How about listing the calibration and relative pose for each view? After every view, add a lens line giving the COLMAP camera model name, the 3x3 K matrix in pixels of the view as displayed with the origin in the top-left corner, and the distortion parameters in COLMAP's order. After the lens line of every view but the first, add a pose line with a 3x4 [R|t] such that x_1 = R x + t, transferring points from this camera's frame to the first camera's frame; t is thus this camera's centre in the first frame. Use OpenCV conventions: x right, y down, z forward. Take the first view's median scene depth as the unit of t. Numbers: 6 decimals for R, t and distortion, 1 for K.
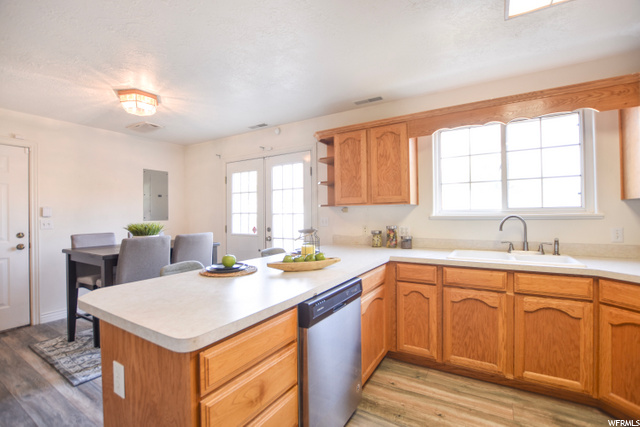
lens RADIAL K [[285.1, 0, 320.0], [0, 285.1, 213.5], [0, 0, 1]] dist [-0.030400, 0.004358]
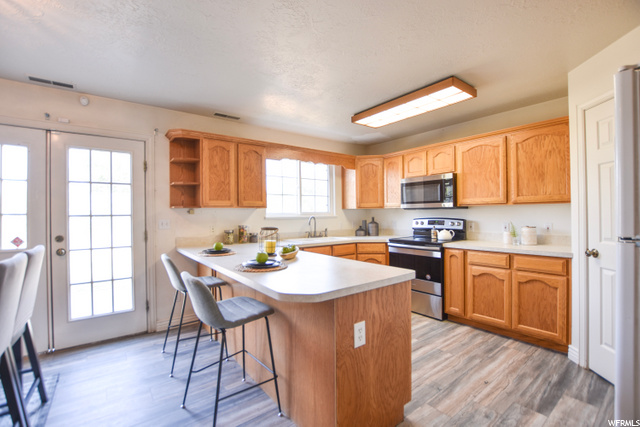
lens RADIAL K [[285.1, 0, 320.0], [0, 285.1, 213.5], [0, 0, 1]] dist [-0.030400, 0.004358]
pose [[0.365743, 0.008614, 0.930676, -1.007529], [0.002358, 0.999945, -0.010182, 0.007645], [-0.930713, 0.005919, 0.365703, 0.320685]]
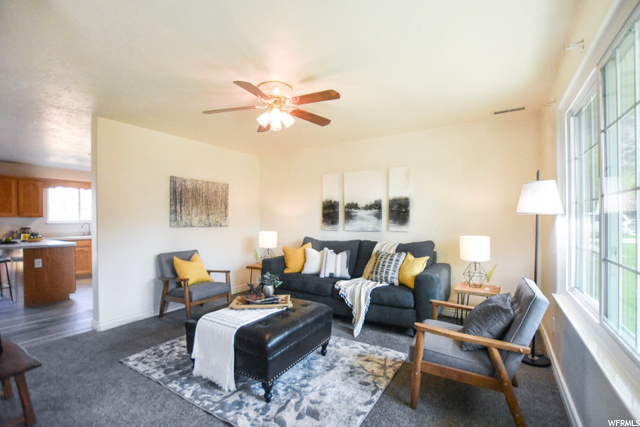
lens RADIAL K [[285.1, 0, 320.0], [0, 285.1, 213.5], [0, 0, 1]] dist [-0.030400, 0.004358]
pose [[0.001521, 0.024314, 0.999703, -2.249916], [0.001352, 0.999703, -0.024316, -0.008110], [-0.999998, 0.001389, 0.001488, -1.443079]]
